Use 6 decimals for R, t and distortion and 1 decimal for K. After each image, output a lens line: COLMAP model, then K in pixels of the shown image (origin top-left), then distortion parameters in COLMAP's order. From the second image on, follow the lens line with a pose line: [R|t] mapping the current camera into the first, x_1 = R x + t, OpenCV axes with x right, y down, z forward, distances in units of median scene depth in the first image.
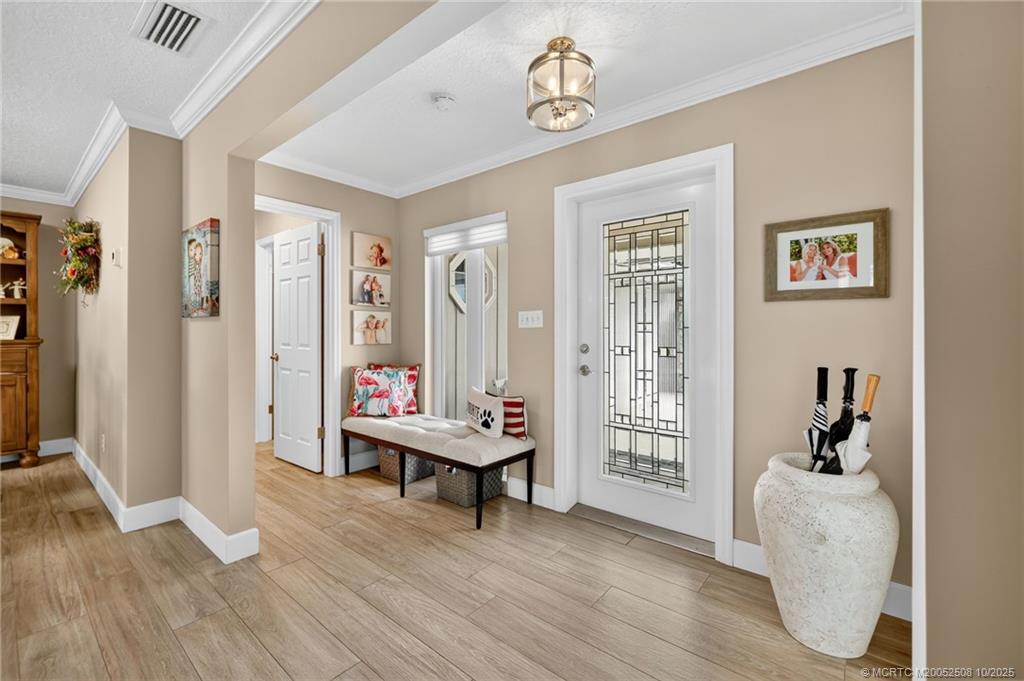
lens RADIAL K [[433.9, 0, 513.7], [0, 433.9, 332.3], [0, 0, 1]] dist [0.001753, 0.000014]
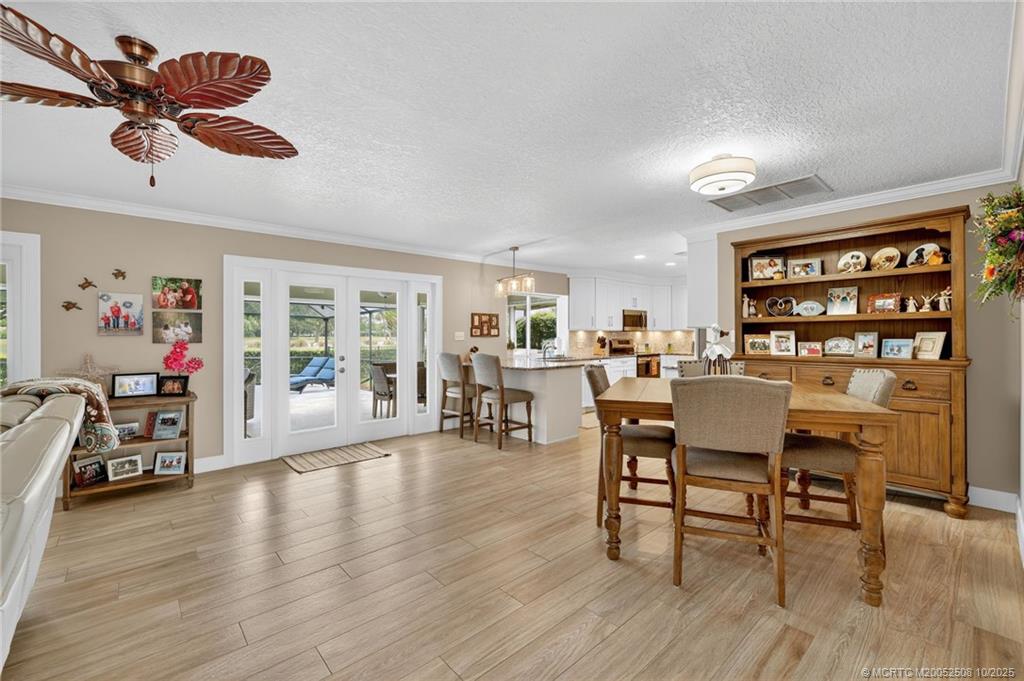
lens RADIAL K [[433.9, 0, 513.7], [0, 433.9, 332.3], [0, 0, 1]] dist [0.001753, 0.000014]
pose [[-0.132797, -0.003295, -0.991138, -0.201647], [-0.004515, 0.999986, -0.002719, -0.032155], [0.991133, 0.004114, -0.132810, 0.299752]]
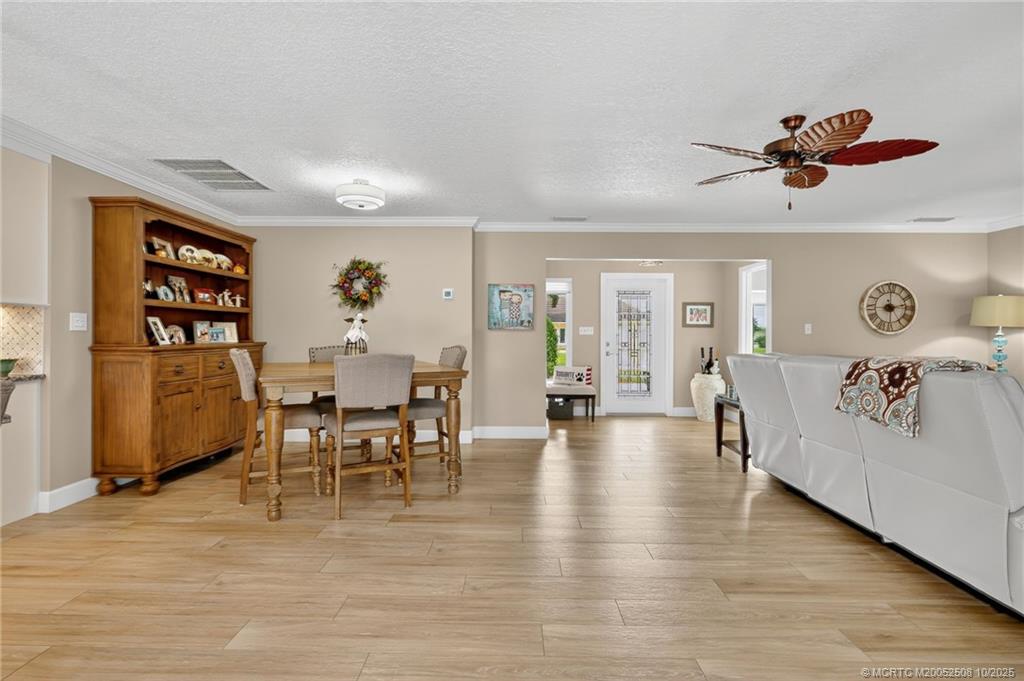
lens RADIAL K [[433.9, 0, 513.7], [0, 433.9, 332.3], [0, 0, 1]] dist [0.001753, 0.000014]
pose [[0.785317, 0.007568, 0.619047, -1.341876], [-0.002555, 0.999956, -0.008984, -0.001961], [-0.619088, 0.005474, 0.785302, -0.401121]]
